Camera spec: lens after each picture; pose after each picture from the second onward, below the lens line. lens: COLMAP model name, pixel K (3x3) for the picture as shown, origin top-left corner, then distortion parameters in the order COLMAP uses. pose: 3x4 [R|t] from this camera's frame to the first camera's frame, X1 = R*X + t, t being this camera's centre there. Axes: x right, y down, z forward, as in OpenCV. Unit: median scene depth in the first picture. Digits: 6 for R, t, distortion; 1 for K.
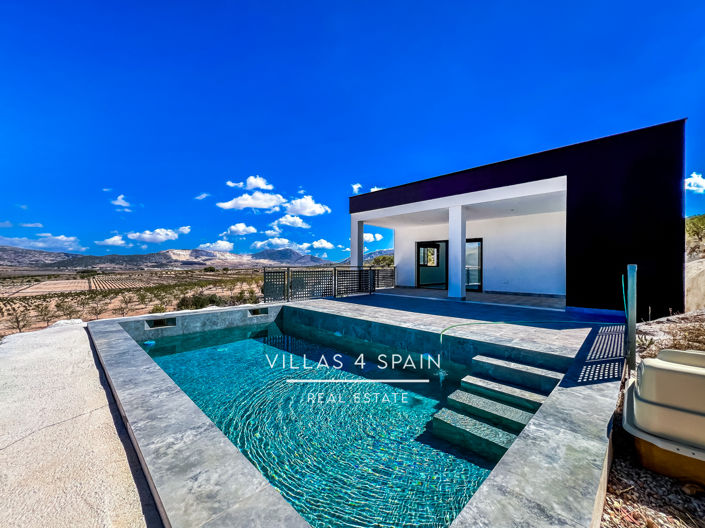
lens RADIAL K [[285.4, 0, 349.0], [0, 285.4, 266.7], [0, 0, 1]] dist [0.001648, 0.000041]
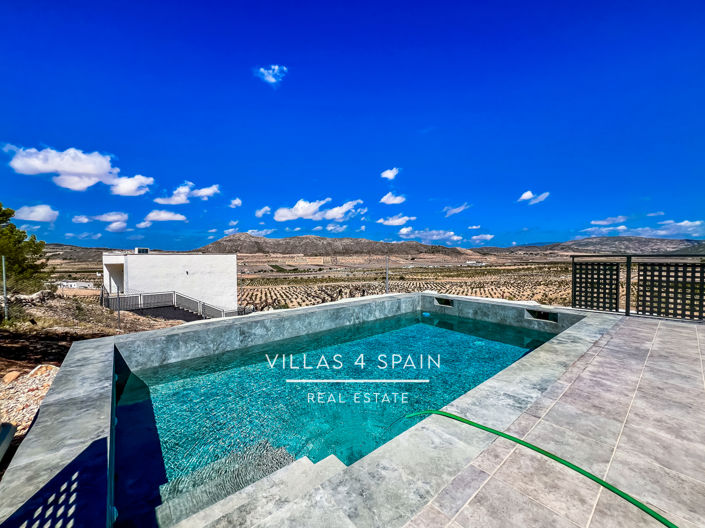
lens RADIAL K [[285.4, 0, 351.7], [0, 285.4, 261.0], [0, 0, 1]] dist [0.001648, 0.000041]
pose [[-0.079462, 0.018162, -0.996672, 0.551136], [0.003487, 0.999833, 0.017942, -0.000609], [0.996832, -0.002050, -0.079512, 0.665874]]
